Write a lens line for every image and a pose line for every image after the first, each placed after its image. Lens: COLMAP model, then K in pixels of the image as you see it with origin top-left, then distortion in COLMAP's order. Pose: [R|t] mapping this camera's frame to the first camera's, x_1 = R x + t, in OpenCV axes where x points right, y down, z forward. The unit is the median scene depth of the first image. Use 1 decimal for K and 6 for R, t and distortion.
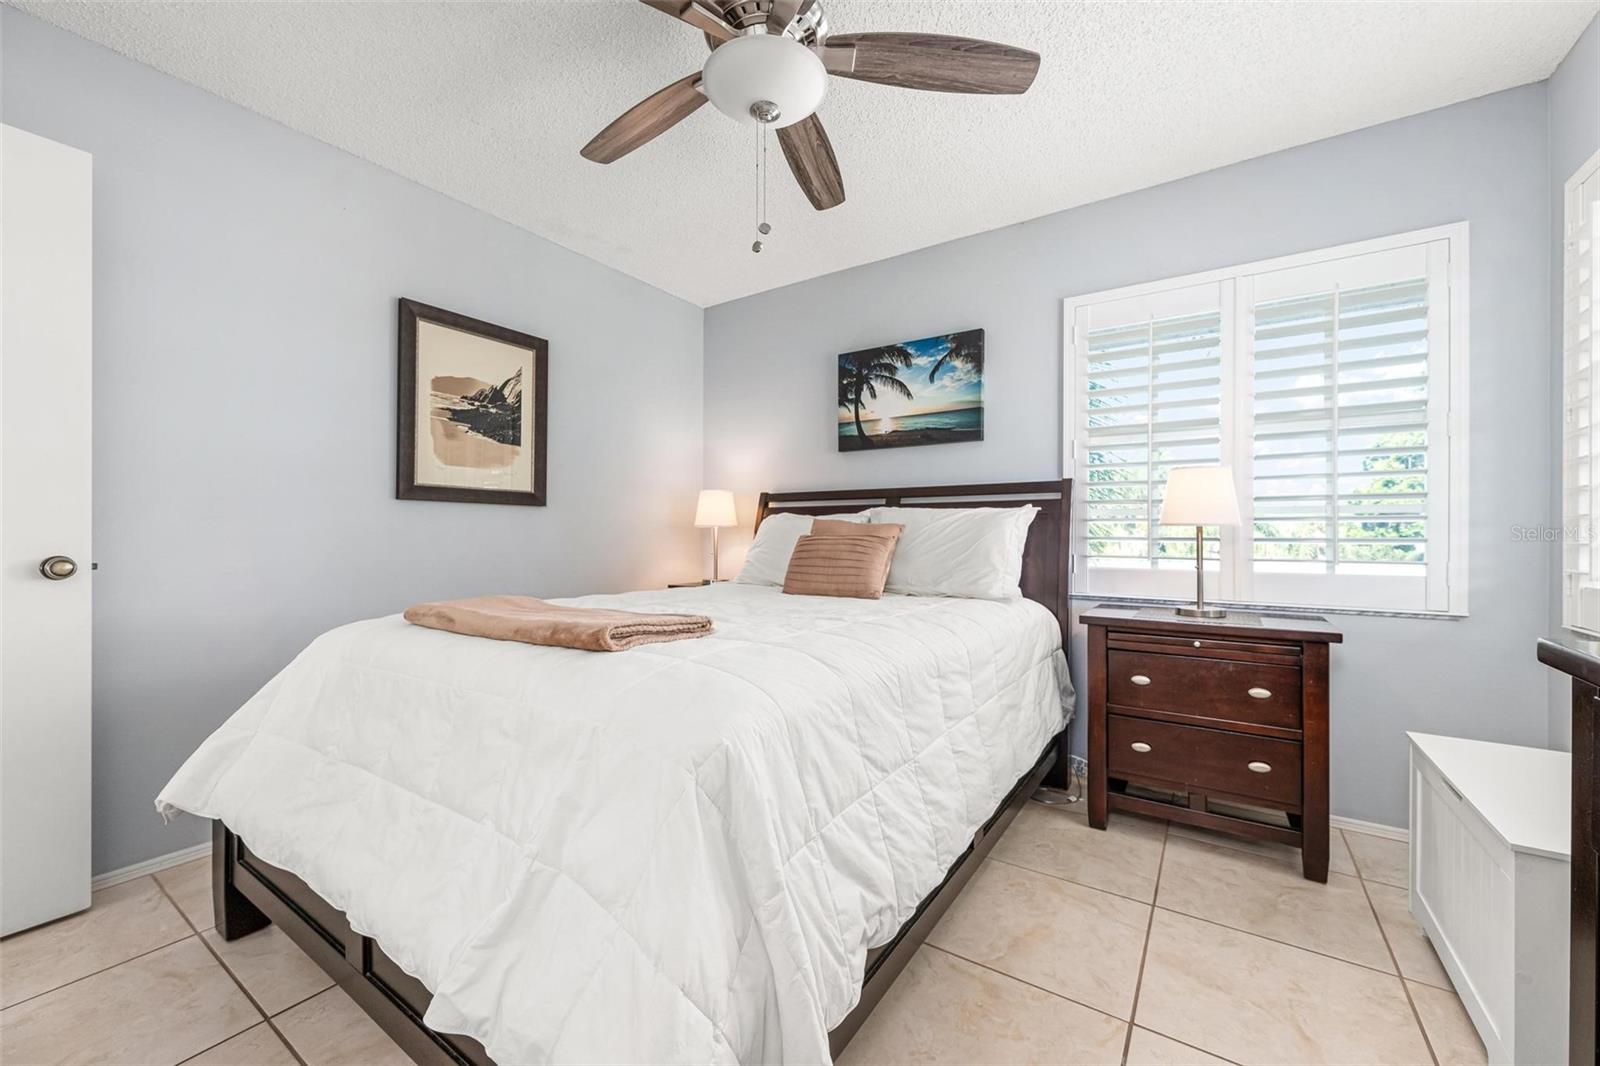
lens RADIAL K [[624.9, 0, 805.3], [0, 624.9, 529.4], [0, 0, 1]] dist [0.002517, 0.000215]
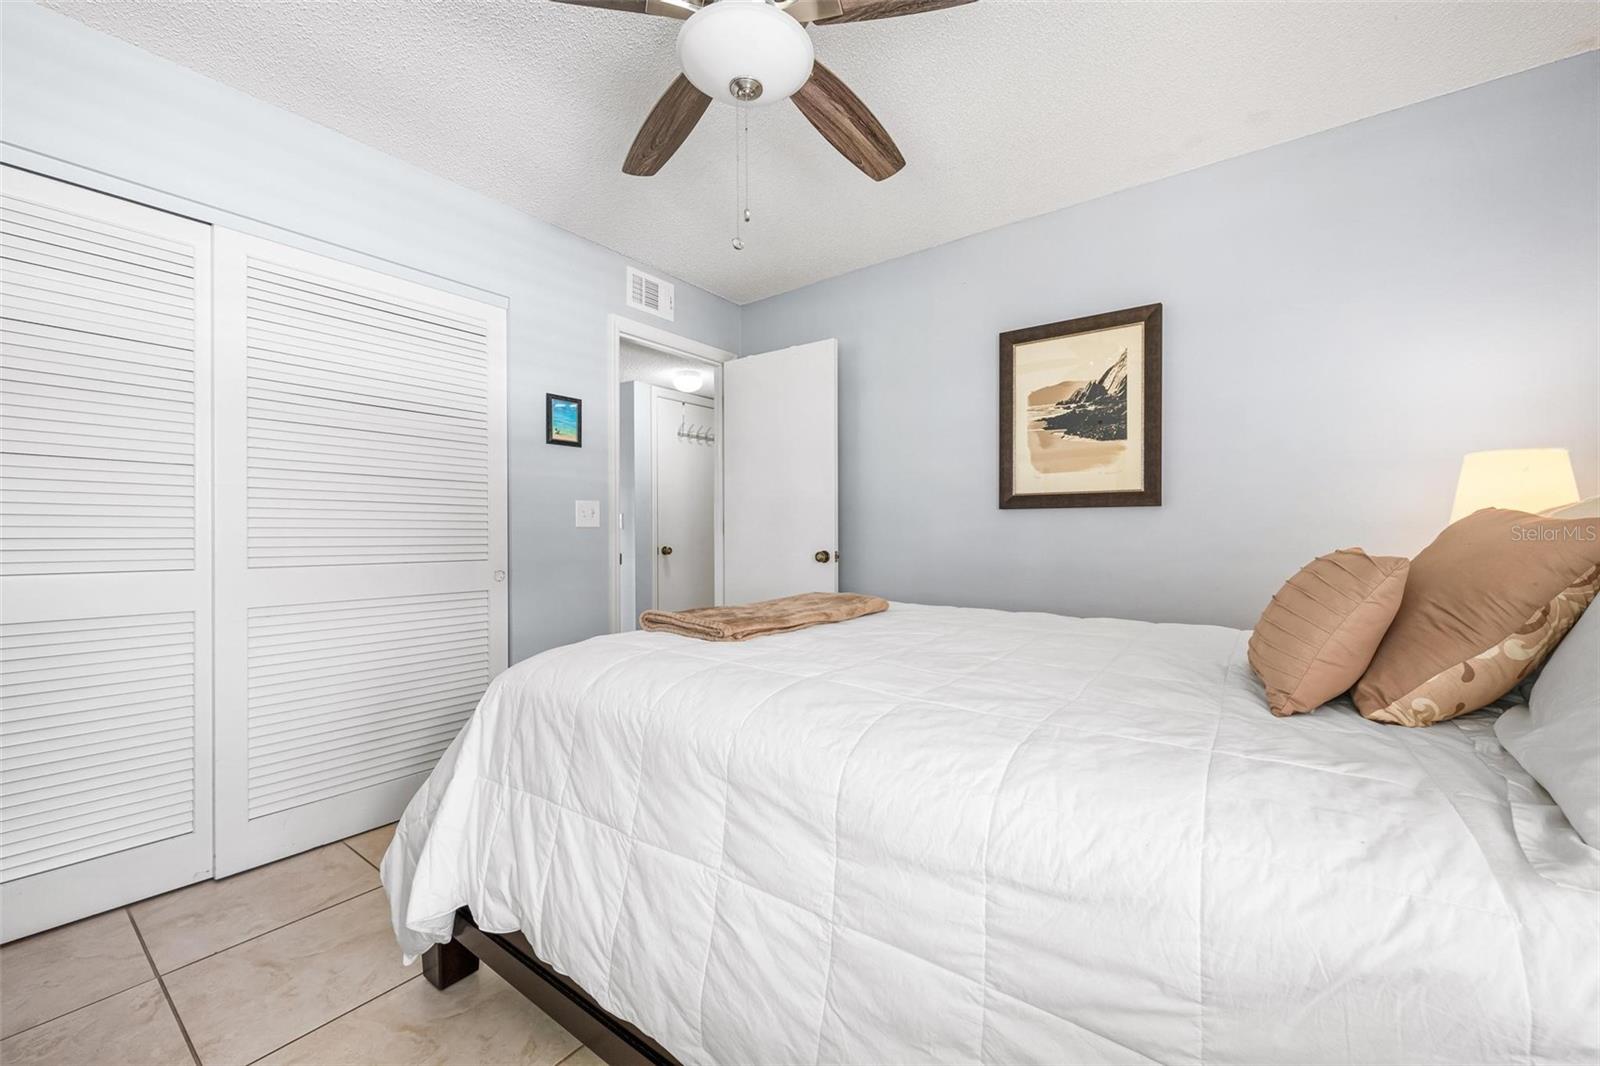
lens RADIAL K [[624.9, 0, 799.0], [0, 624.9, 532.5], [0, 0, 1]] dist [0.002517, 0.000215]
pose [[-0.044708, -0.002505, -0.998997, 0.462796], [0.011335, 0.999931, -0.003015, -0.005564], [0.998936, -0.011459, -0.044676, 0.612198]]
